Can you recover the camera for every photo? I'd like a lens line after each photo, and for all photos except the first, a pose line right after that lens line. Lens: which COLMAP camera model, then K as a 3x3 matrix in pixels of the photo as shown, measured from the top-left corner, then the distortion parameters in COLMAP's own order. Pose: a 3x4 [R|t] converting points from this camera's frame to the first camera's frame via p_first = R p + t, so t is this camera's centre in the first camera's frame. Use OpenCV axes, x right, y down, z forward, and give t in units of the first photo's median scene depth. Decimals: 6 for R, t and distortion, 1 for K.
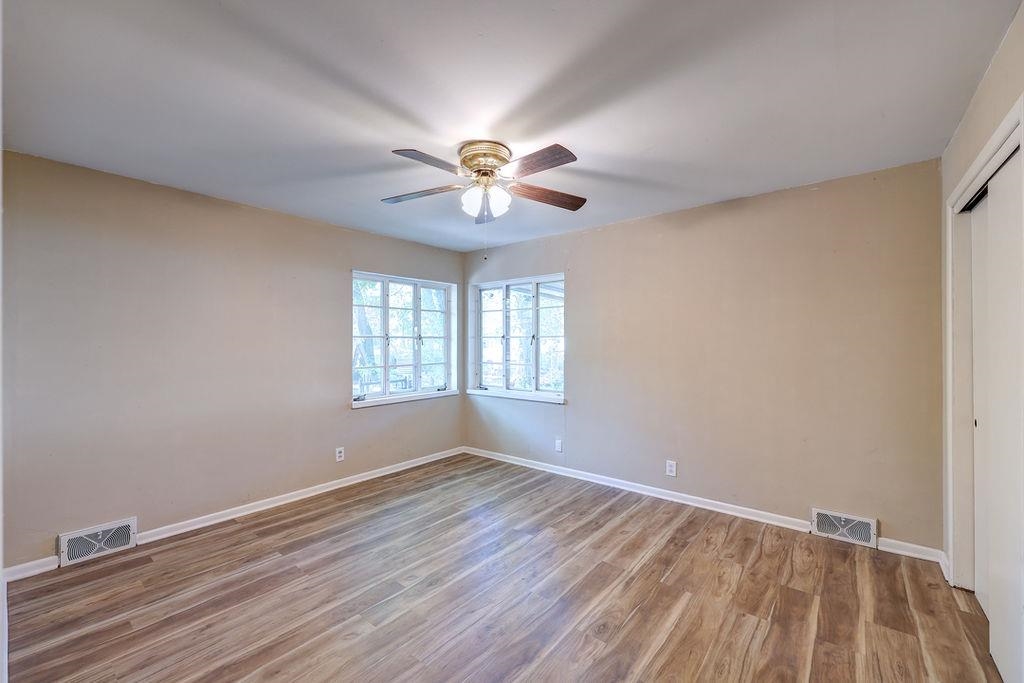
lens RADIAL K [[414.8, 0, 519.8], [0, 414.8, 340.3], [0, 0, 1]] dist [0.000384, 0.000120]
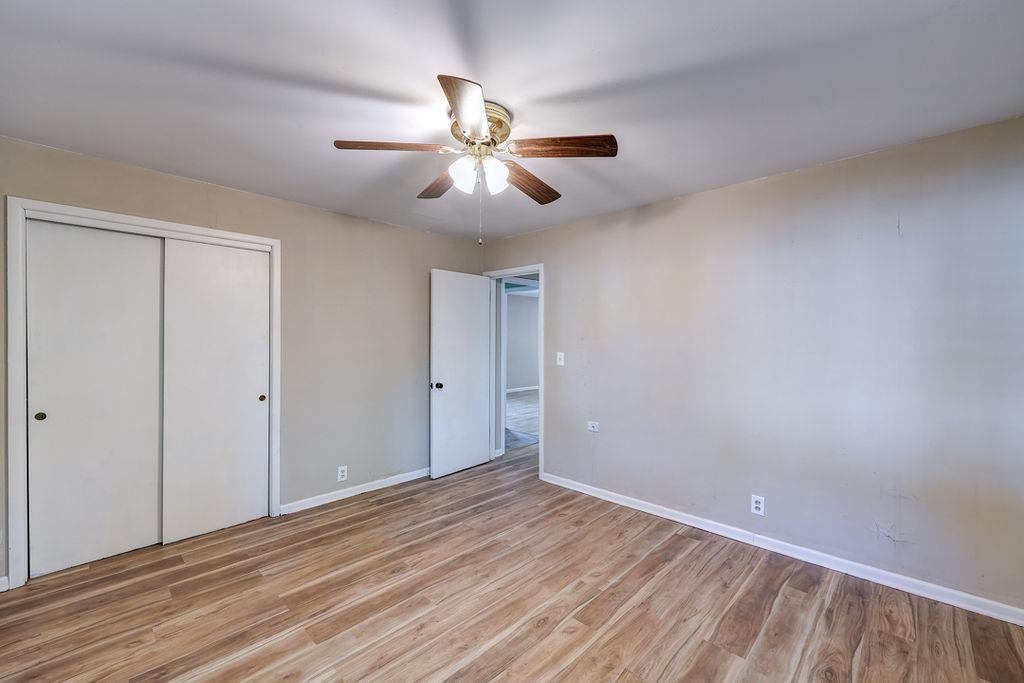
lens RADIAL K [[414.8, 0, 519.8], [0, 414.8, 340.3], [0, 0, 1]] dist [0.000384, 0.000120]
pose [[-0.994889, 0.000348, 0.100971, -0.273664], [0.000723, 0.999993, 0.003676, -0.000283], [-0.100969, 0.003730, -0.994883, 2.037866]]
